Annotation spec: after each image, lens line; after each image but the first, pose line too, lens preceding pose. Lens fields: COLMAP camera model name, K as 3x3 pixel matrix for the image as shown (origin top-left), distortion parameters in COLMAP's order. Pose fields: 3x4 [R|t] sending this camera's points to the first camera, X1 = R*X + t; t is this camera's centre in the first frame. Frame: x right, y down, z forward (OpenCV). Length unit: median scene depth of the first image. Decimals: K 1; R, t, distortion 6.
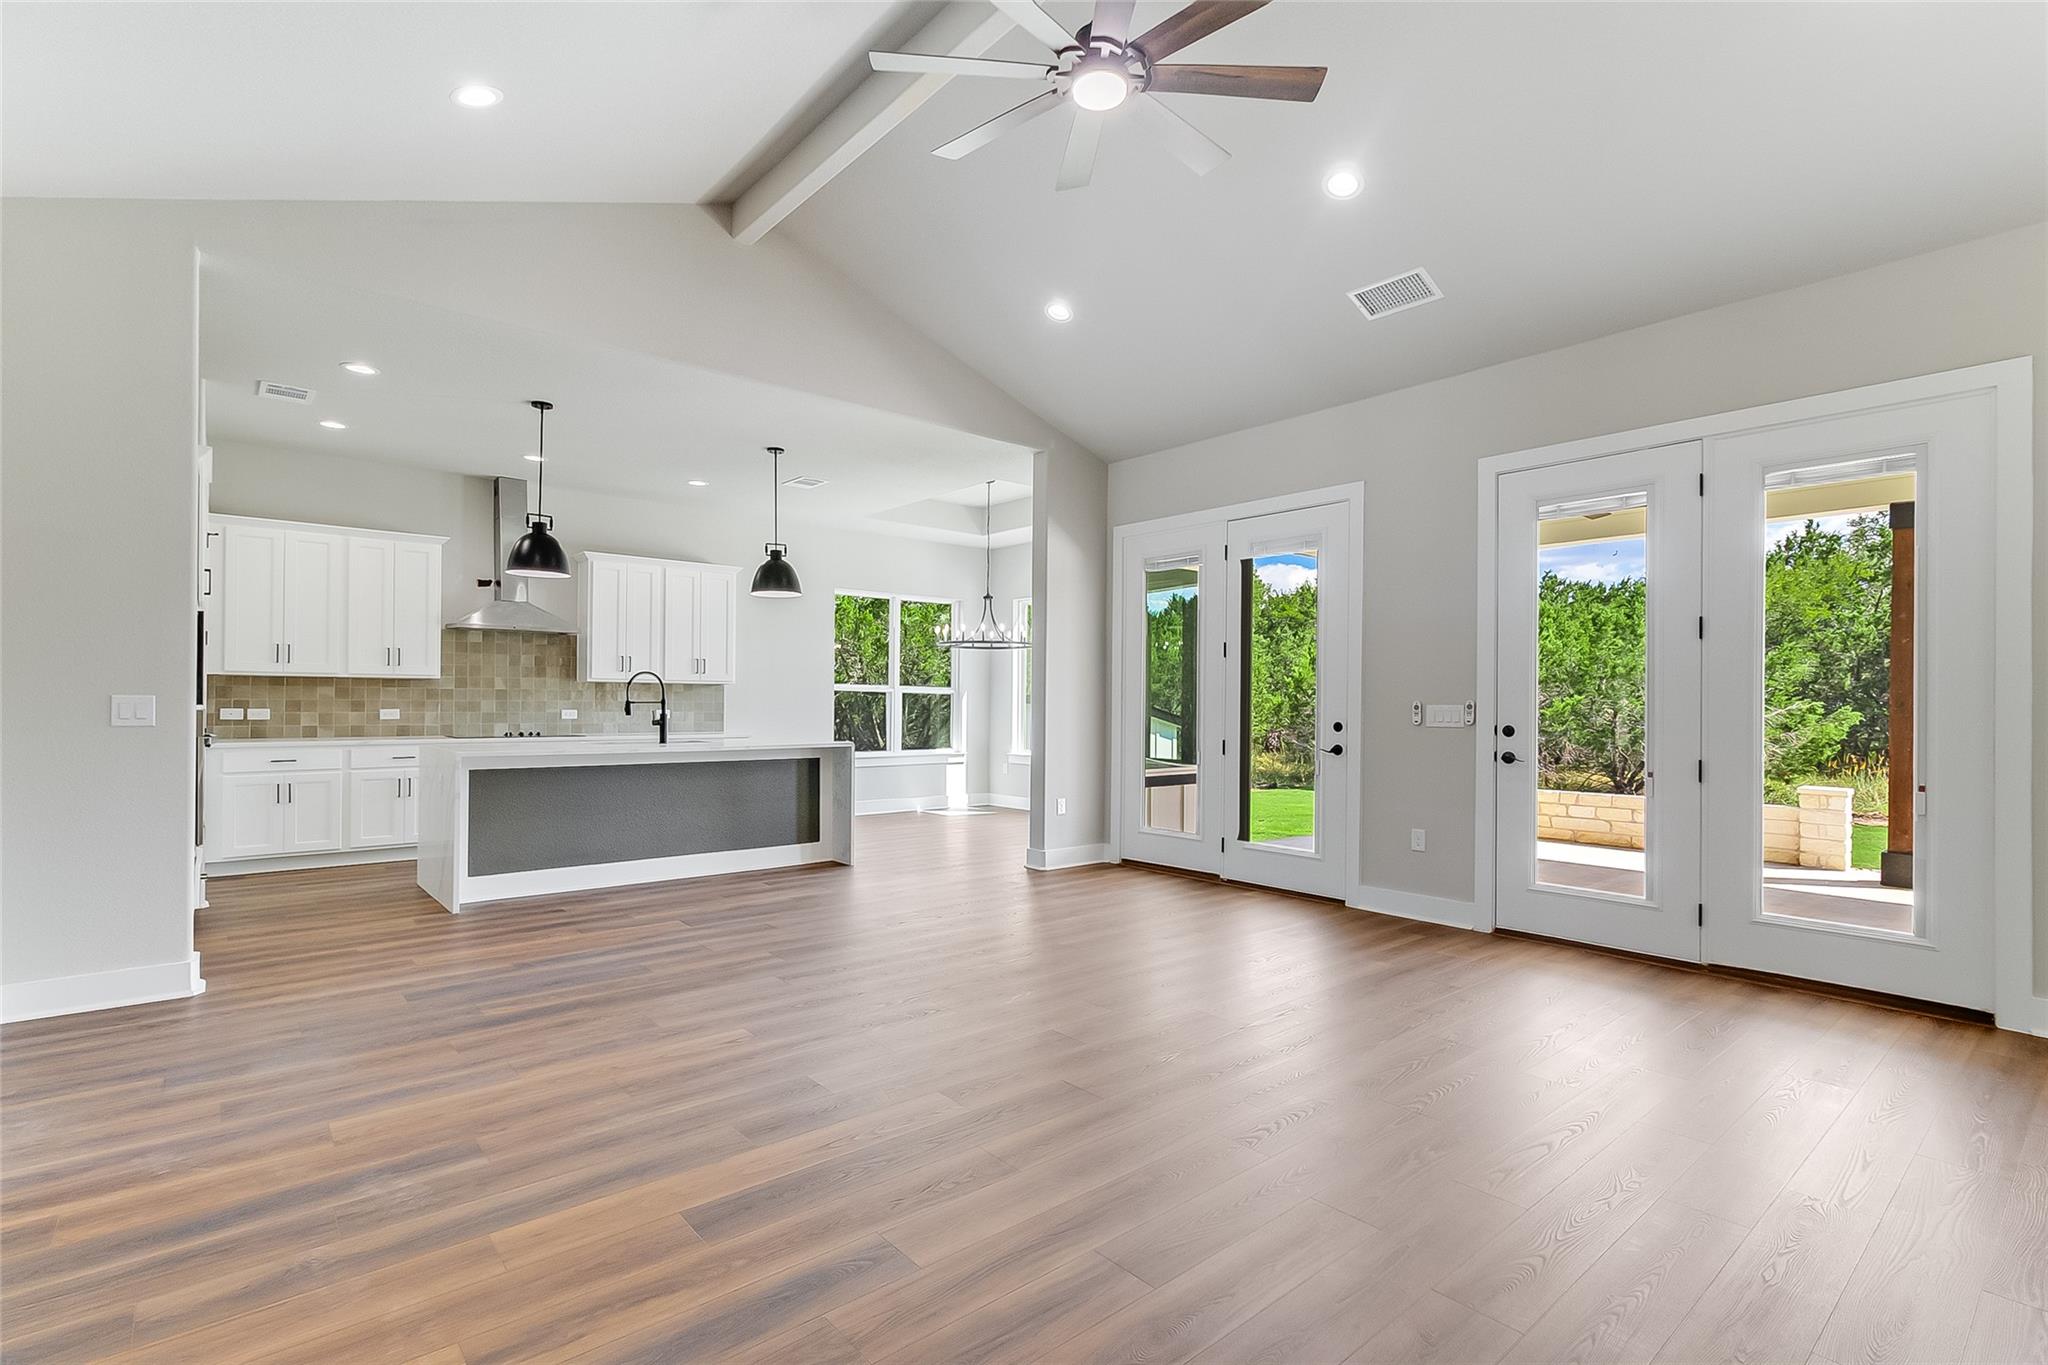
lens RADIAL K [[952.9, 0, 1041.9], [0, 952.9, 687.9], [0, 0, 1]] dist [0.003165, -0.000486]
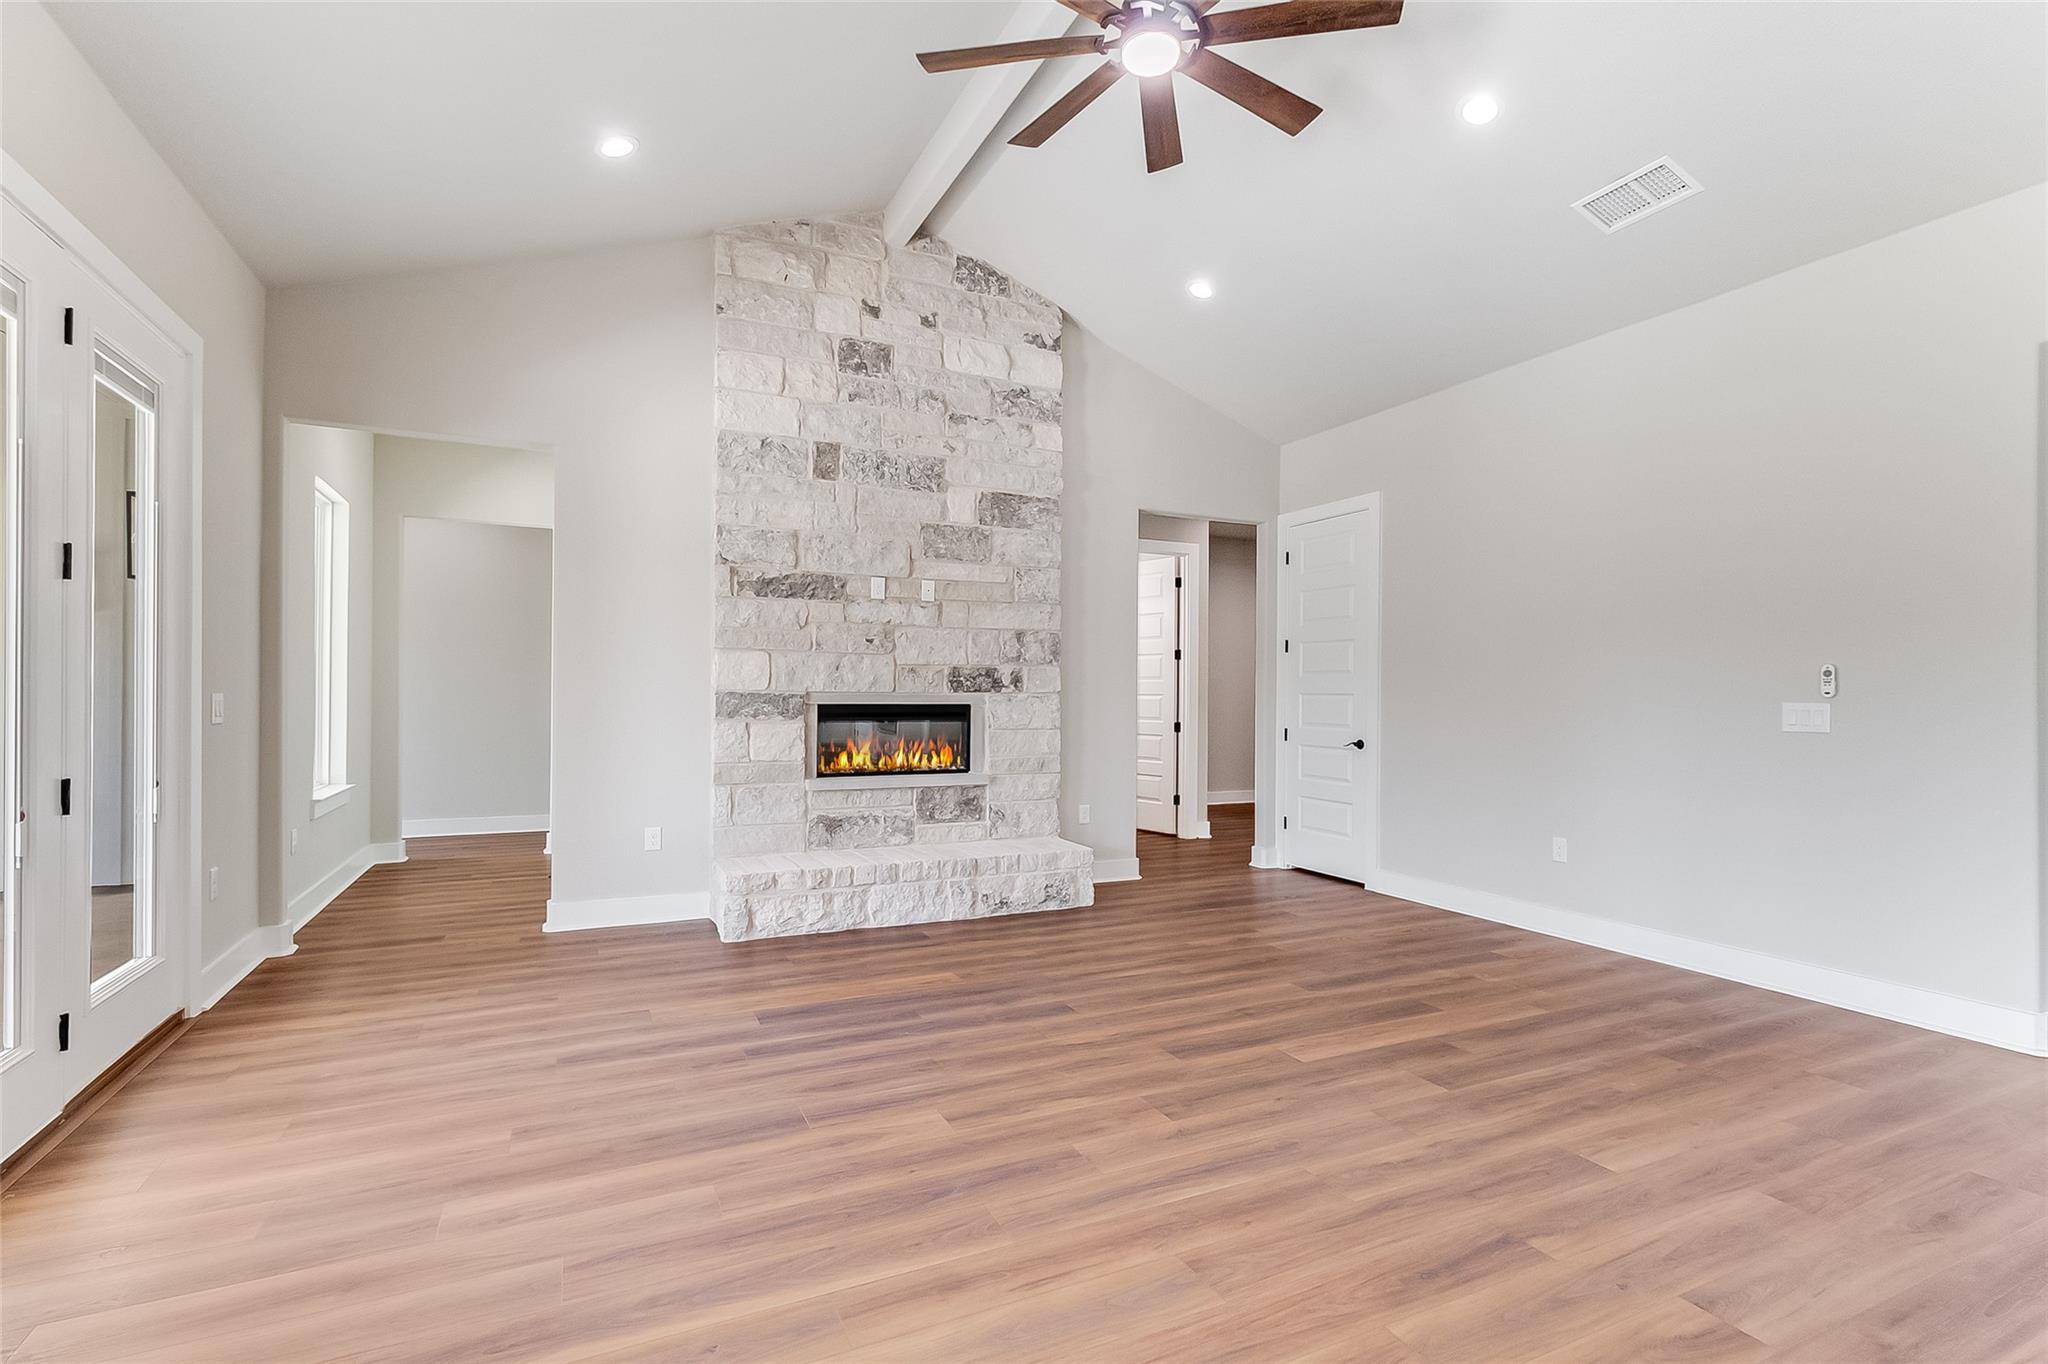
lens RADIAL K [[952.9, 0, 1019.3], [0, 952.9, 692.9], [0, 0, 1]] dist [0.003165, -0.000486]
pose [[-0.955210, -0.011793, 0.295693, -0.077922], [-0.020760, 0.999414, -0.027204, 0.028705], [-0.295199, -0.032124, -0.954896, 1.396061]]
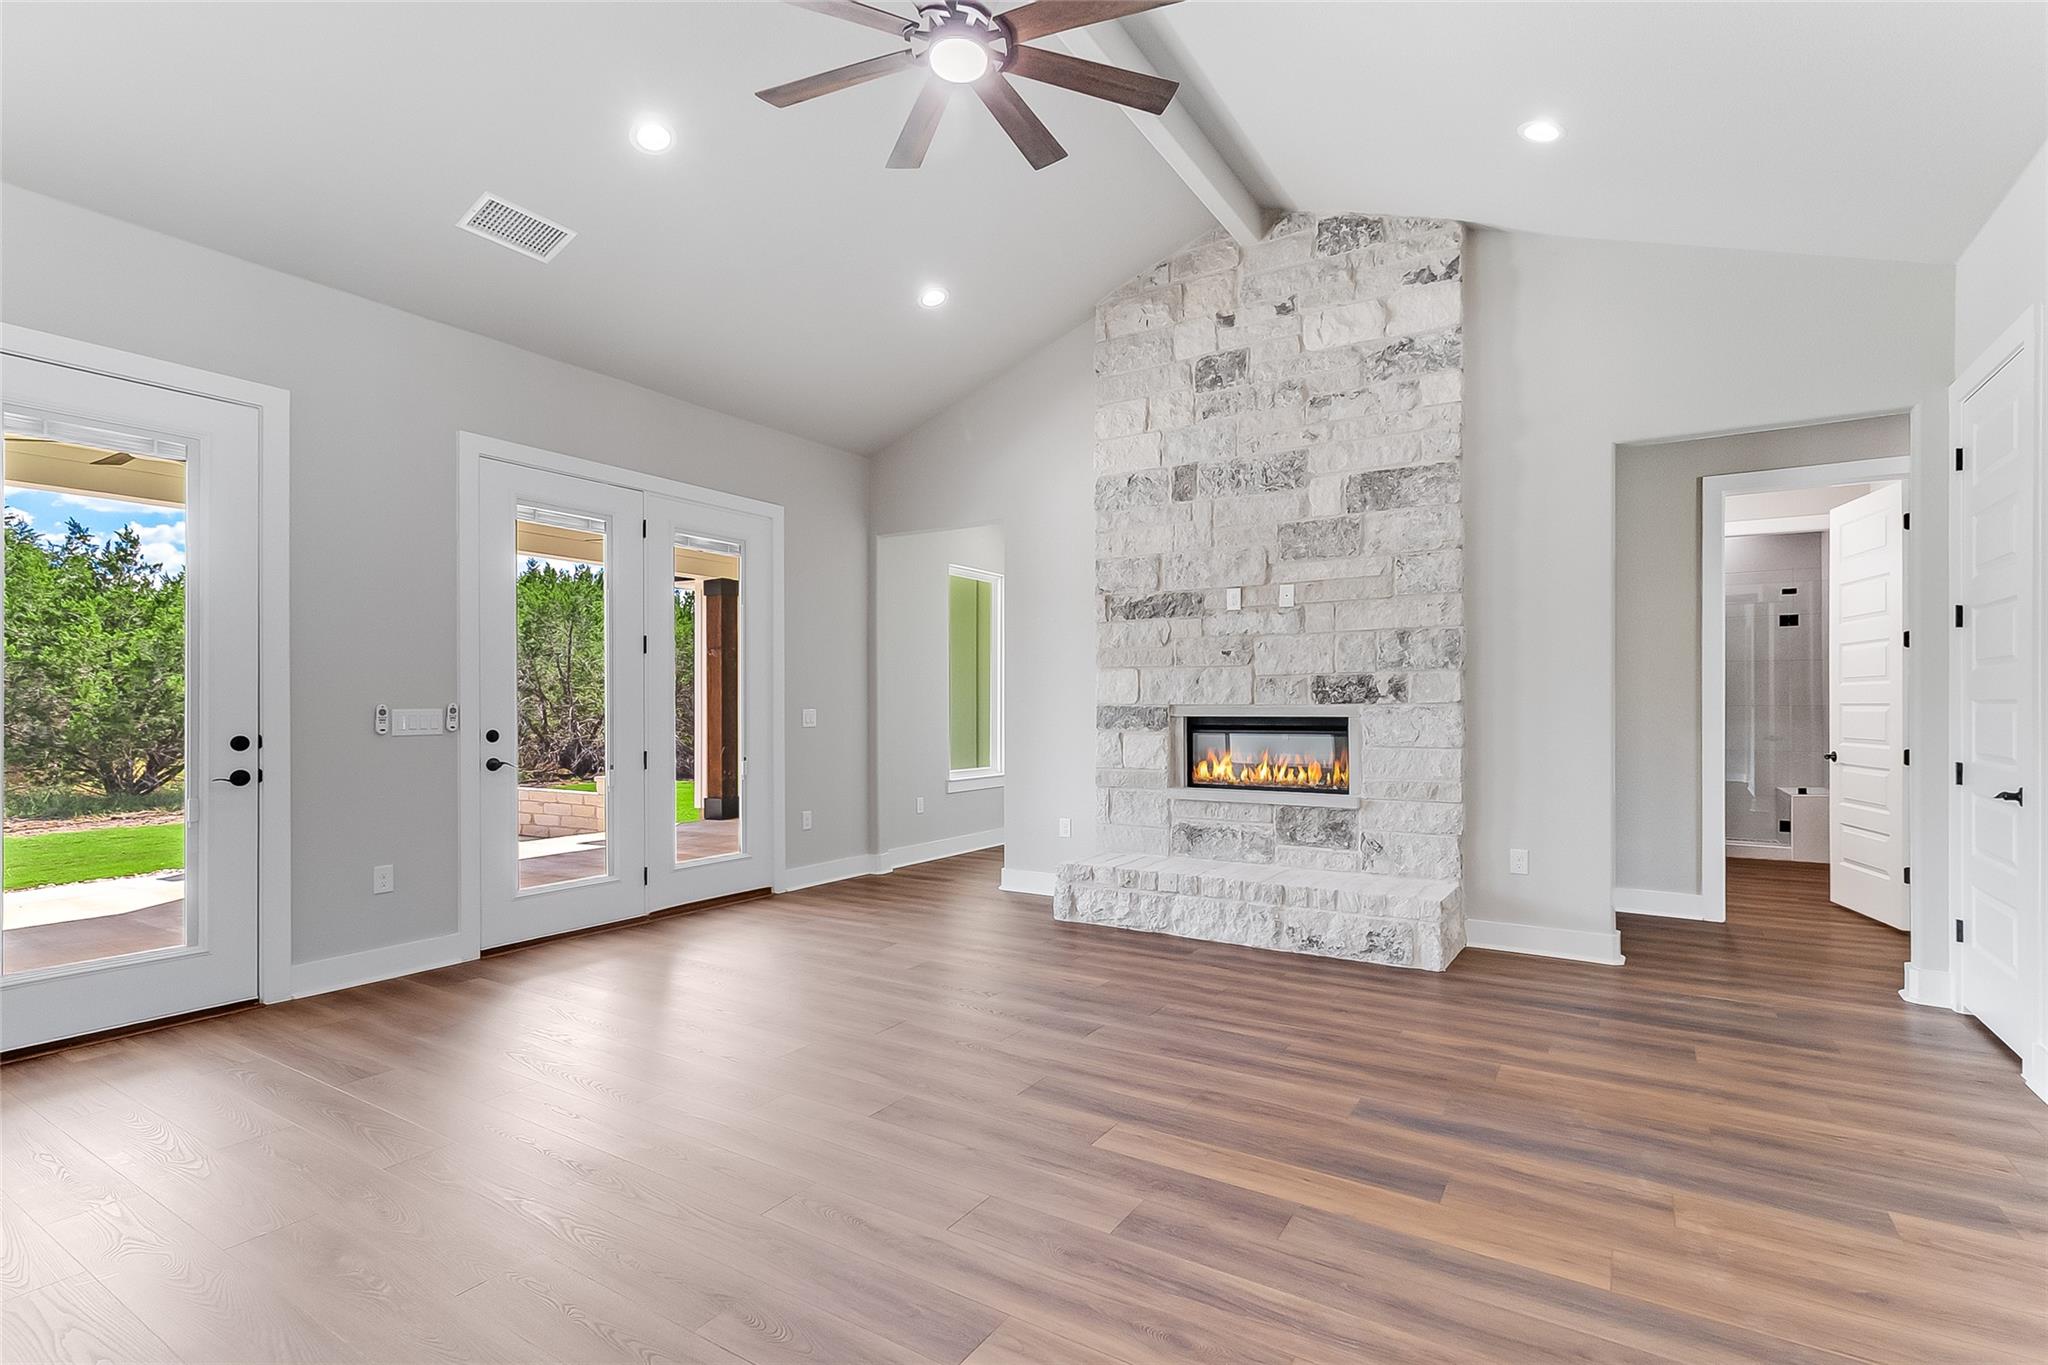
lens RADIAL K [[952.9, 0, 1019.1], [0, 952.9, 698.0], [0, 0, 1]] dist [0.003165, -0.000486]
pose [[-0.264663, -0.003845, 0.964333, -0.634190], [-0.021662, 0.999763, -0.001959, -0.001740], [-0.964098, -0.021408, -0.264684, 0.867090]]
